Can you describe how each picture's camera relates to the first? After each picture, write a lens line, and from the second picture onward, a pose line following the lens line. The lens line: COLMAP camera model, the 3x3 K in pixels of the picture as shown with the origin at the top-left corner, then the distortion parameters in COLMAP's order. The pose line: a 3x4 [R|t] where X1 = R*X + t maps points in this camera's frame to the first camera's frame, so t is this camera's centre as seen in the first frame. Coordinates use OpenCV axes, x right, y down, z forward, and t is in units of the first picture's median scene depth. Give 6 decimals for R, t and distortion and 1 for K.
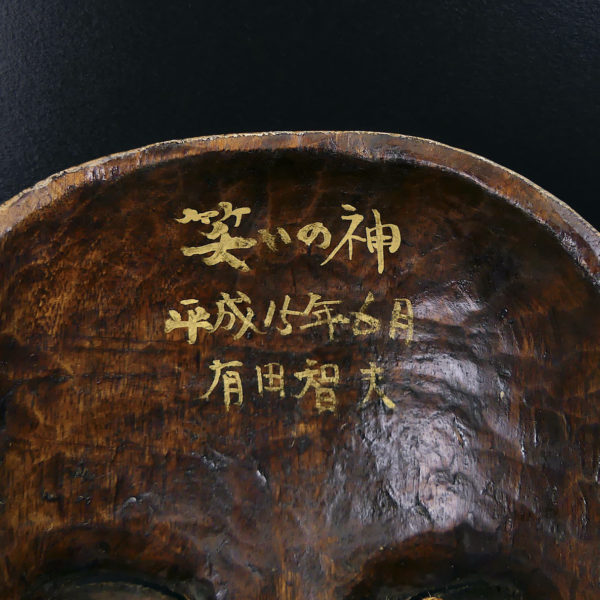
lens RADIAL K [[677.1, 0, 300.5], [0, 677.1, 296.0], [0, 0, 1]] dist [-0.027888, 0.000000]
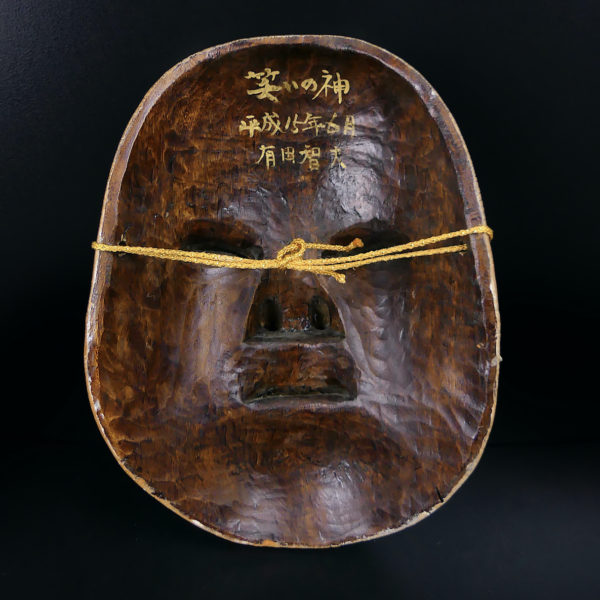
lens RADIAL K [[677.1, 0, 300.6], [0, 677.1, 289.9], [0, 0, 1]] dist [-0.027888, 0.000000]
pose [[0.999958, 0.004468, 0.008025, -0.021572], [-0.006068, 0.977243, 0.212037, 0.093054], [-0.006895, -0.212077, 0.977229, -1.246897]]
